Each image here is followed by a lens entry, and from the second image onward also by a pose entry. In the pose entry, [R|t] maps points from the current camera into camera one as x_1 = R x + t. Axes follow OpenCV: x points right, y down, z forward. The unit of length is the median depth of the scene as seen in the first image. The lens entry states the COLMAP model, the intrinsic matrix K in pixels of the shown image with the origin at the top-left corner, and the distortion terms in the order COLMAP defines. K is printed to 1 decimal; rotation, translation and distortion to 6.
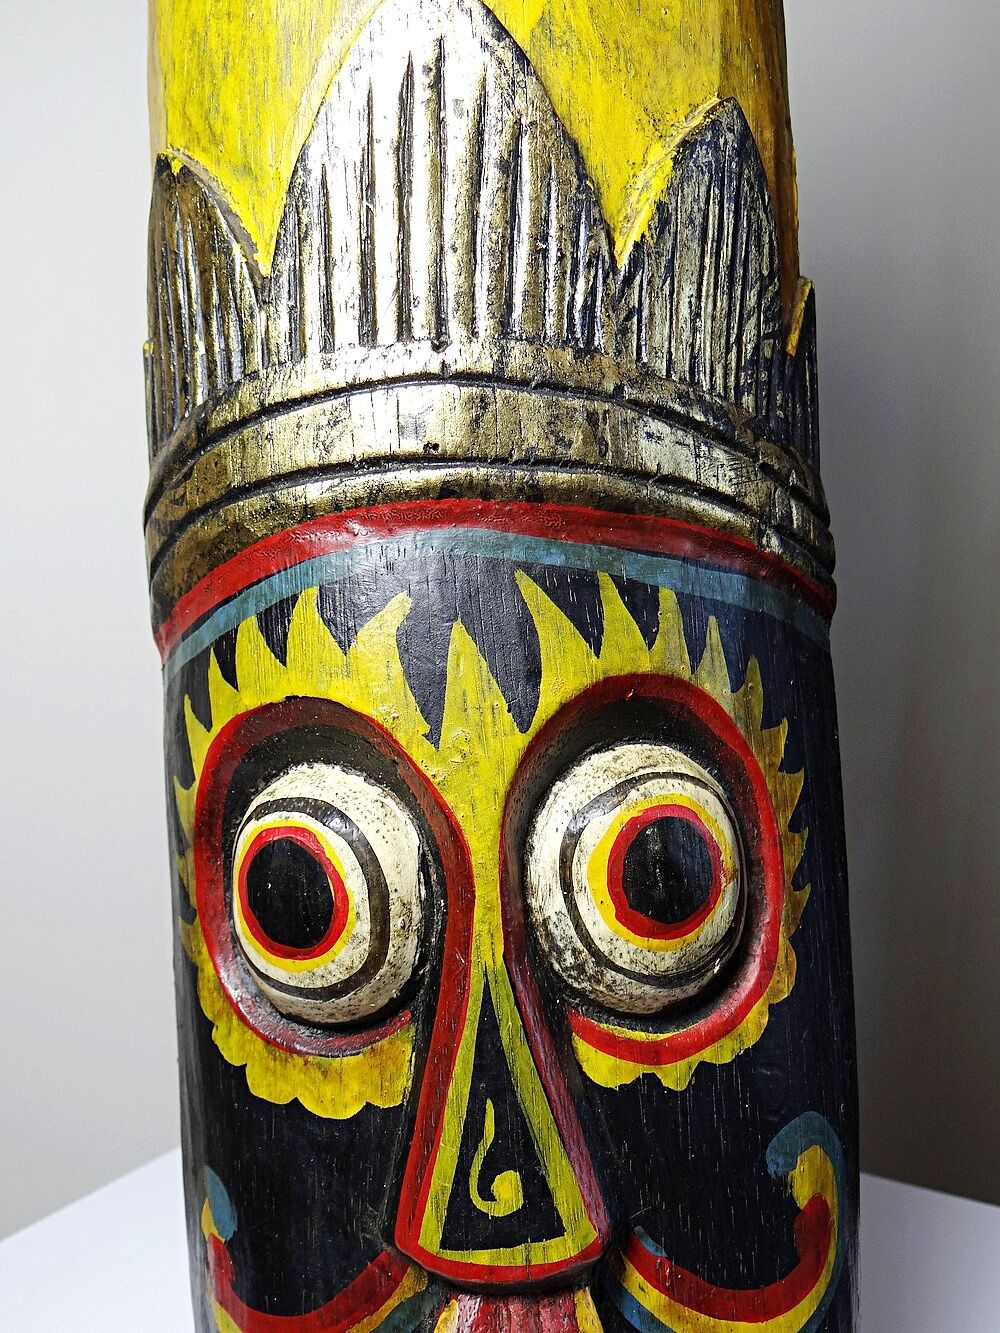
lens RADIAL K [[1446.2, 0, 490.7], [0, 1446.2, 684.8], [0, 0, 1]] dist [-0.013726, 0.000000]
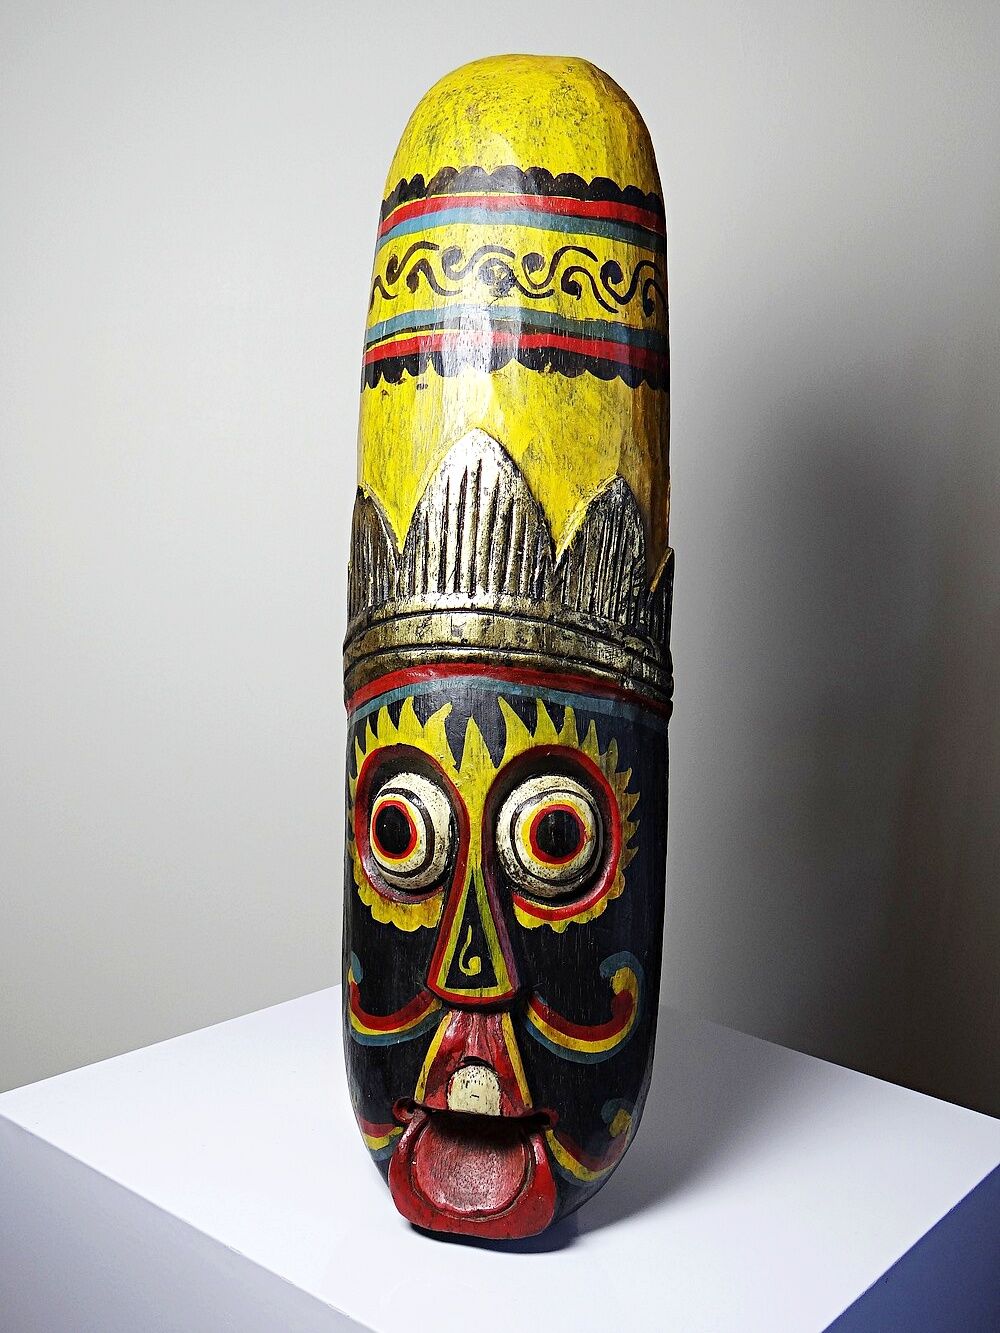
lens RADIAL K [[1446.2, 0, 472.3], [0, 1446.2, 684.0], [0, 0, 1]] dist [-0.013726, 0.000000]
pose [[0.985082, 0.067305, -0.158375, 0.327051], [-0.063456, 0.997556, 0.029241, -0.158209], [0.159956, -0.018755, 0.986946, -1.215712]]
